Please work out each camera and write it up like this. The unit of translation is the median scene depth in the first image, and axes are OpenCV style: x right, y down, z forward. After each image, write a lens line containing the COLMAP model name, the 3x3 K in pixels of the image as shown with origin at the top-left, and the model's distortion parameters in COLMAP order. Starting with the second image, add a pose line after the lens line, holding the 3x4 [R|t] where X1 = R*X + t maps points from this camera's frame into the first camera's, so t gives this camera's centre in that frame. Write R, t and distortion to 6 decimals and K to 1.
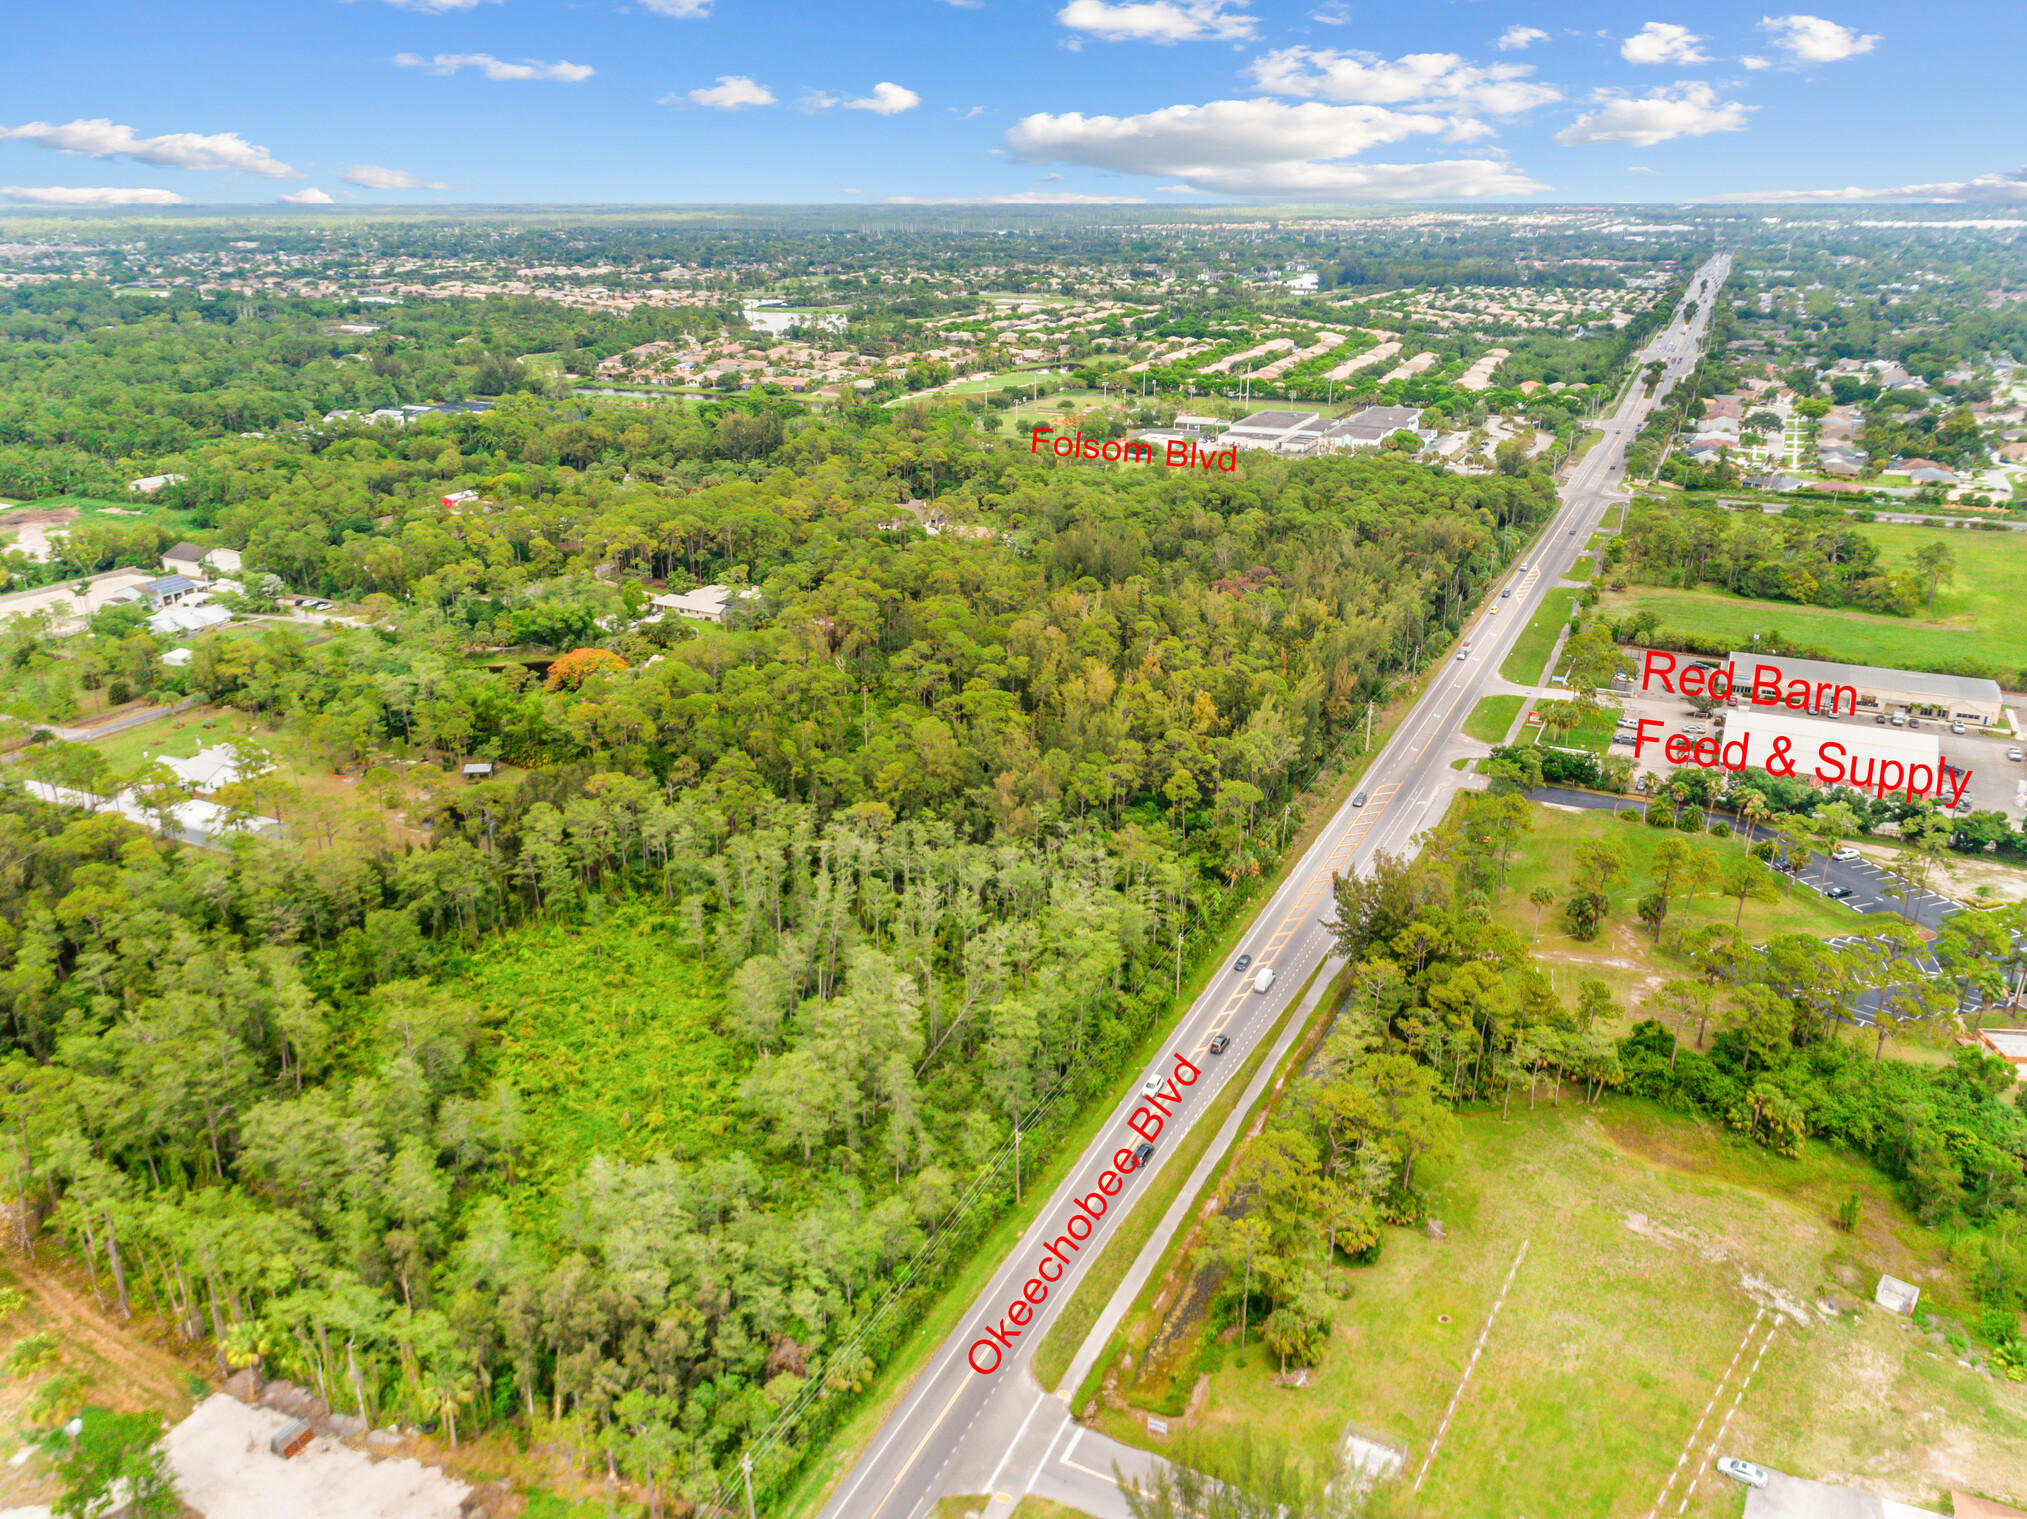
lens RADIAL K [[1430.0, 0, 1013.5], [0, 1430.0, 759.5], [0, 0, 1]] dist [-0.032870, 0.005527]
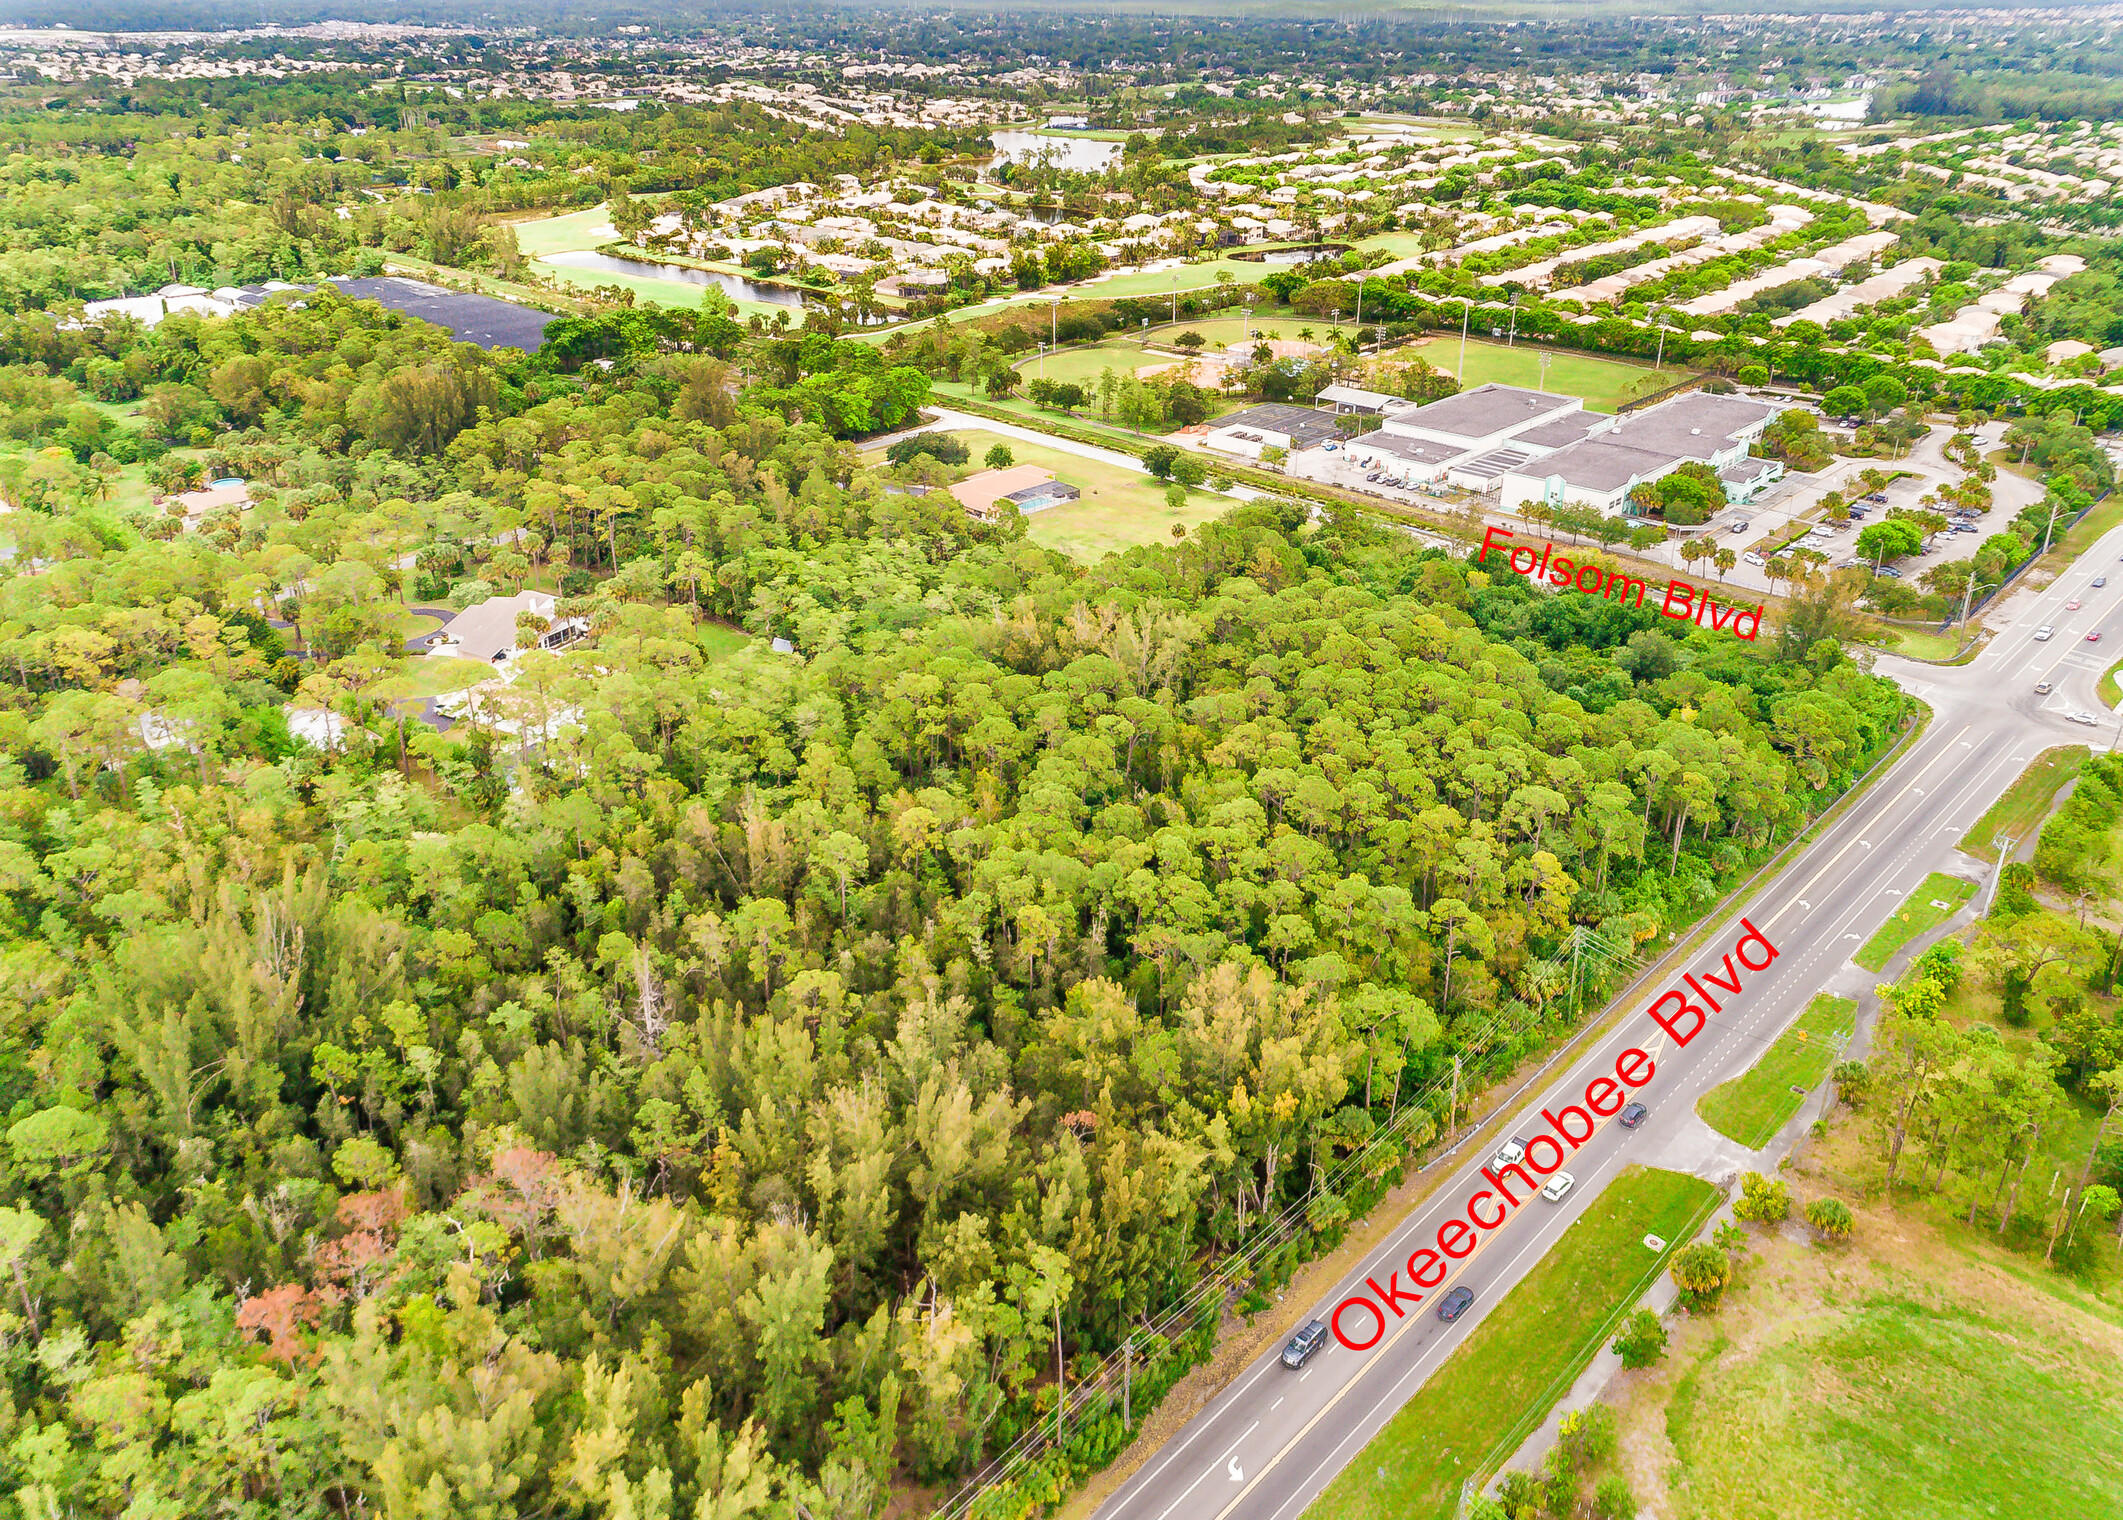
lens RADIAL K [[1581.6, 0, 1061.5], [0, 1581.6, 716.4], [0, 0, 1]] dist [0.007316, 0.000555]
pose [[0.956362, 0.128887, -0.262220, 0.129834], [-0.112916, 0.990758, 0.075155, -0.094915], [0.269483, -0.042266, 0.962077, 0.231933]]
